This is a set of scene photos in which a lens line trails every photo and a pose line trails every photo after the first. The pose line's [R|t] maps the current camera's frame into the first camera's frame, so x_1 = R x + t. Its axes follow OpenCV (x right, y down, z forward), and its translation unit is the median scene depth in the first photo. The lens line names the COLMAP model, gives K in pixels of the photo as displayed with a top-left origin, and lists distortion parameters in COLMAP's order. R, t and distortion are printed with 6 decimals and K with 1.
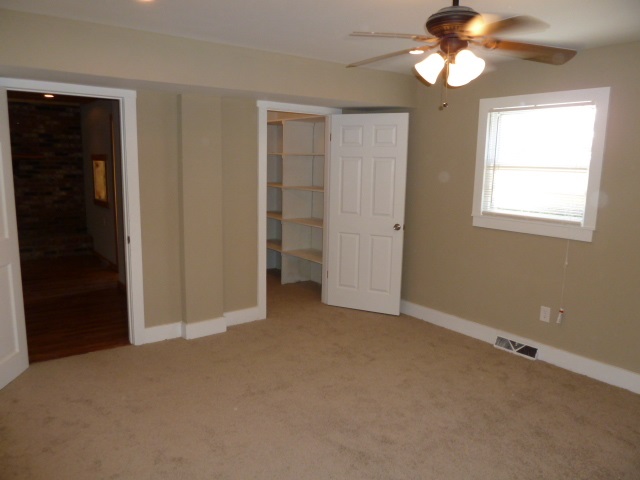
lens RADIAL K [[483.7, 0, 320.5], [0, 483.7, 240.9], [0, 0, 1]] dist [-0.029786, 0.000115]
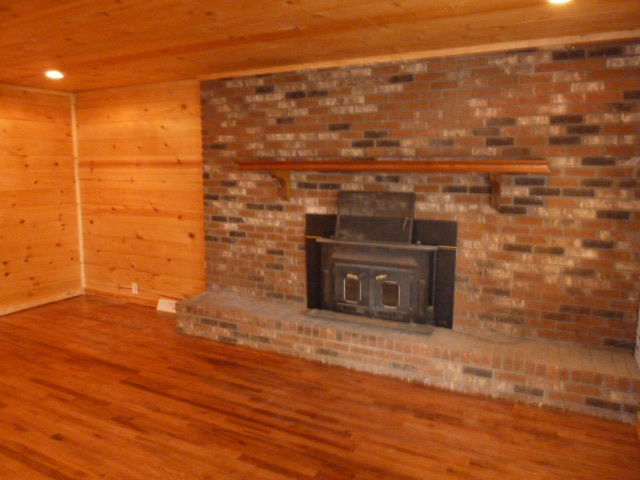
lens RADIAL K [[483.7, 0, 322.3], [0, 483.7, 238.0], [0, 0, 1]] dist [-0.029786, 0.000115]
pose [[0.433033, 0.110744, -0.894549, -0.269014], [-0.140134, 0.988628, 0.054555, -0.105932], [0.890418, 0.101733, 0.443628, 0.616396]]
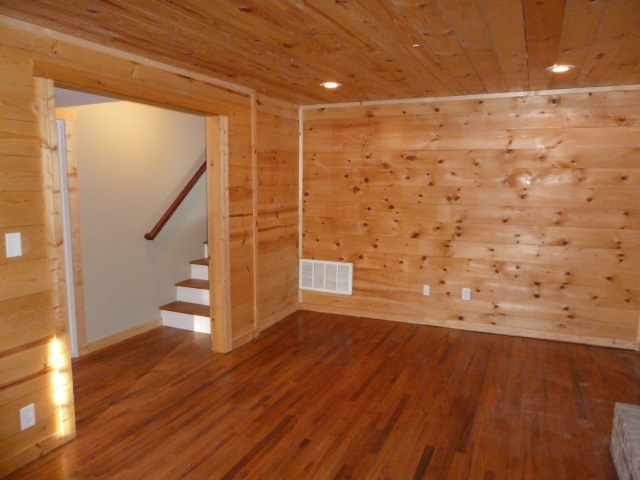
lens RADIAL K [[483.7, 0, 320.4], [0, 483.7, 240.2], [0, 0, 1]] dist [-0.029786, 0.000115]
pose [[-0.884208, 0.035055, -0.465775, -0.550706], [-0.098012, 0.961055, 0.258392, -0.168778], [0.456694, 0.274124, -0.846337, 0.946624]]
